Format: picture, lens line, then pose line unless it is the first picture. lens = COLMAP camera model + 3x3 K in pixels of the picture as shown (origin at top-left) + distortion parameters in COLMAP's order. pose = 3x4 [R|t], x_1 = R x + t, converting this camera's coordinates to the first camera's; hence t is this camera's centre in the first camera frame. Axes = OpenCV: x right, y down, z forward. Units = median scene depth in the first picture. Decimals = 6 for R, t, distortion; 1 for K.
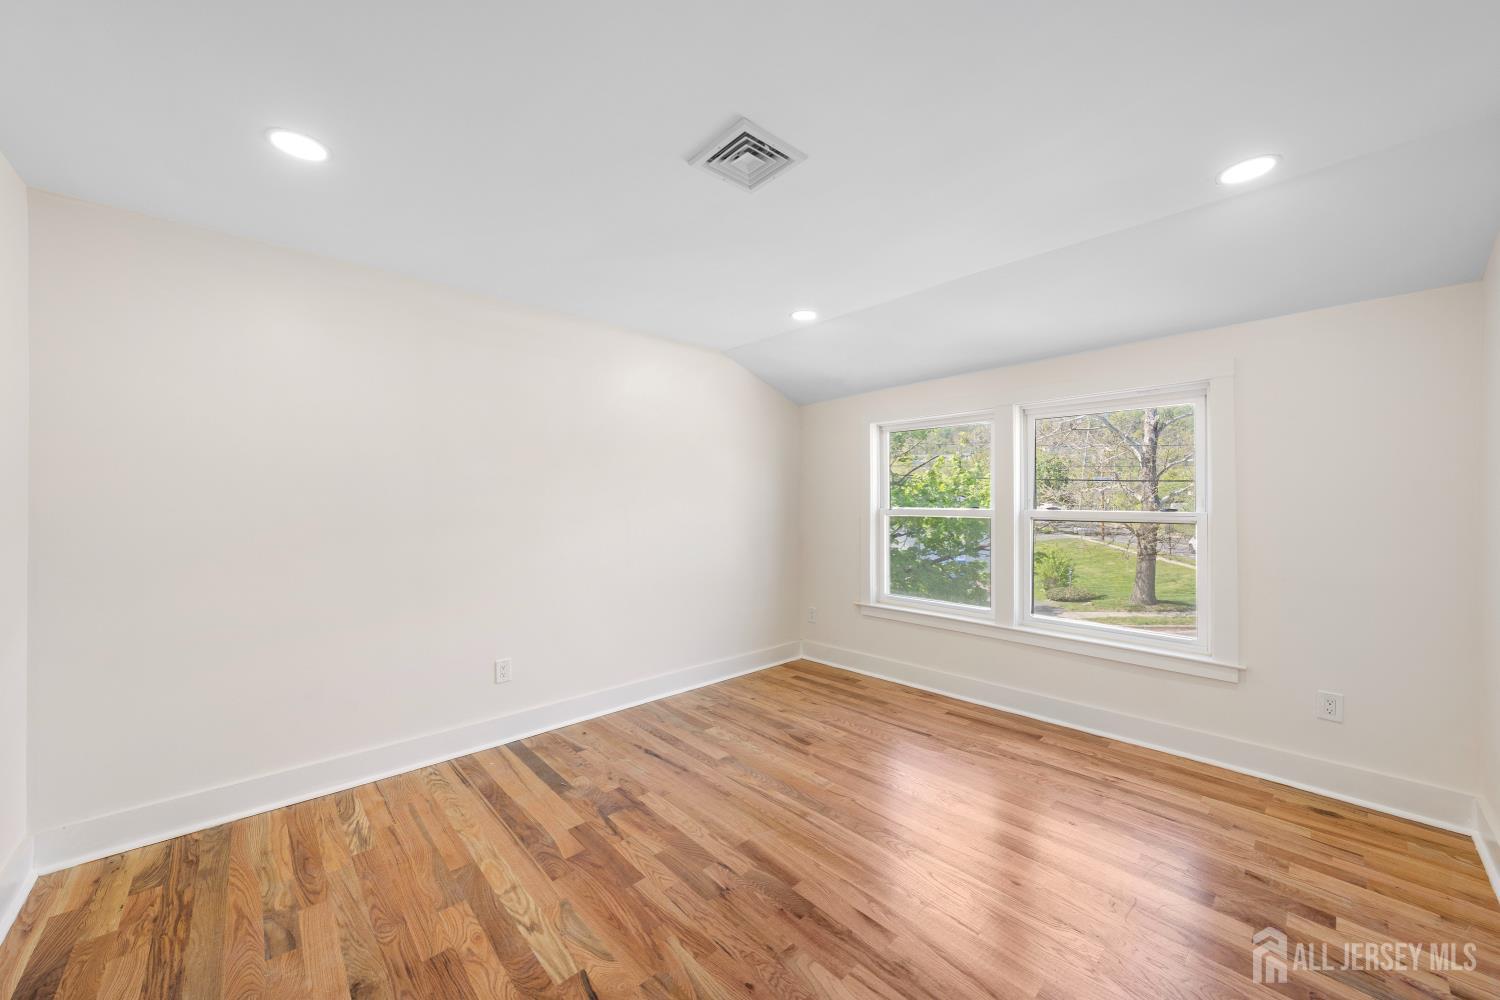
lens RADIAL K [[531.8, 0, 750.1], [0, 531.8, 500.6], [0, 0, 1]] dist [0.000779, -0.000014]
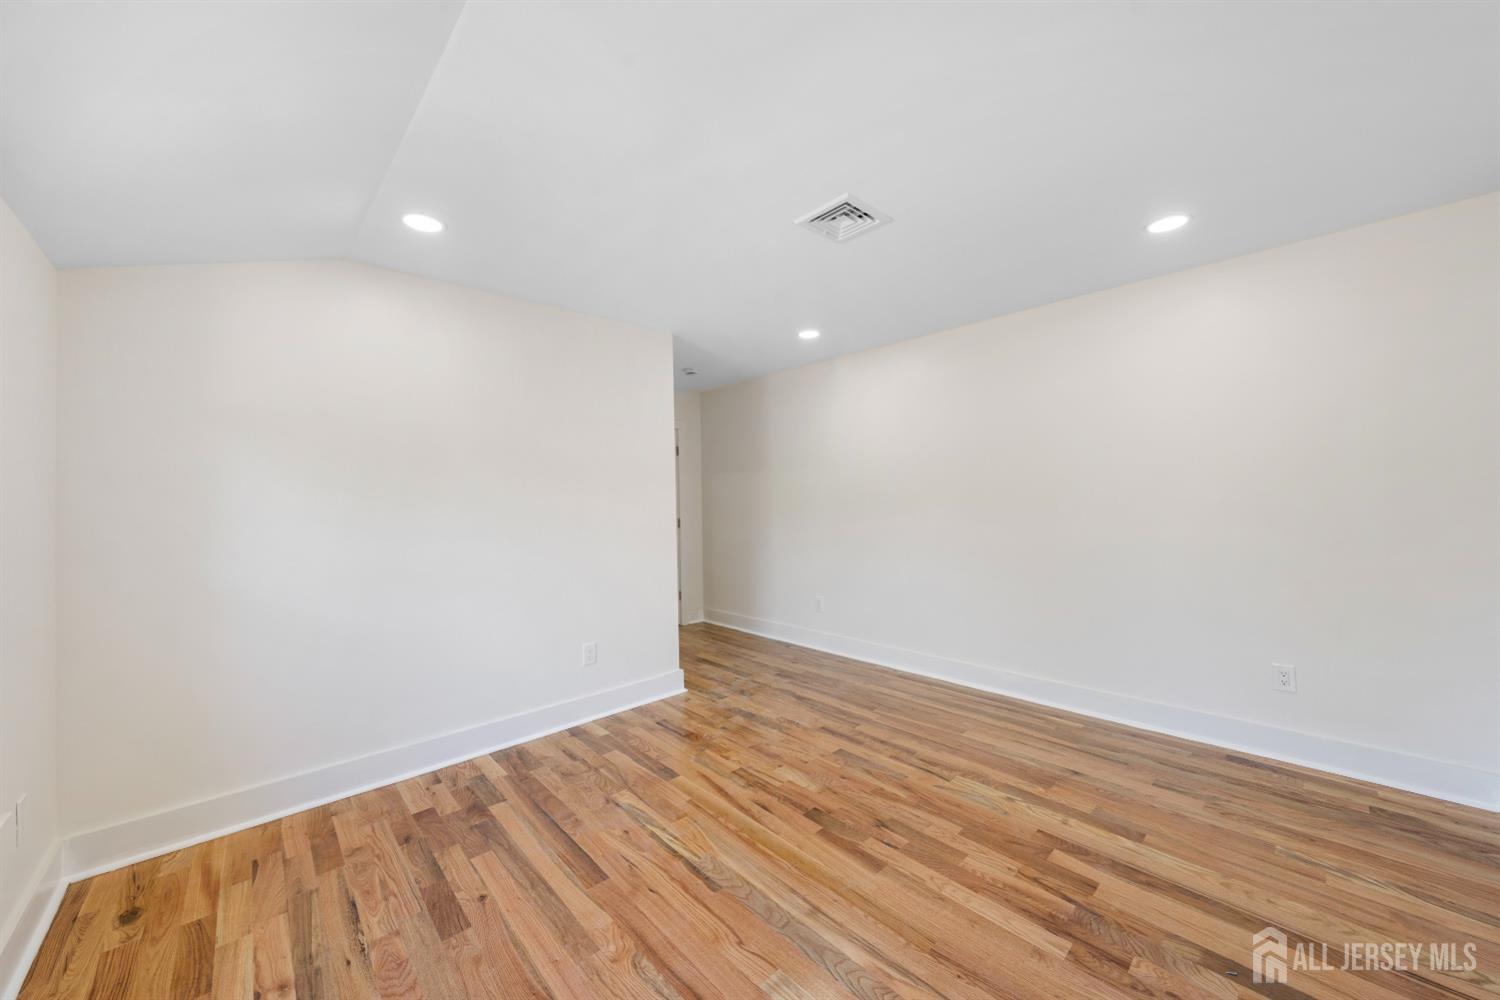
lens RADIAL K [[531.8, 0, 749.9], [0, 531.8, 497.8], [0, 0, 1]] dist [0.000779, -0.000014]
pose [[-0.999690, 0.023822, 0.007262, 0.193857], [0.023816, 0.999716, -0.000856, 0.008415], [-0.007280, -0.000683, -0.999973, 1.976004]]
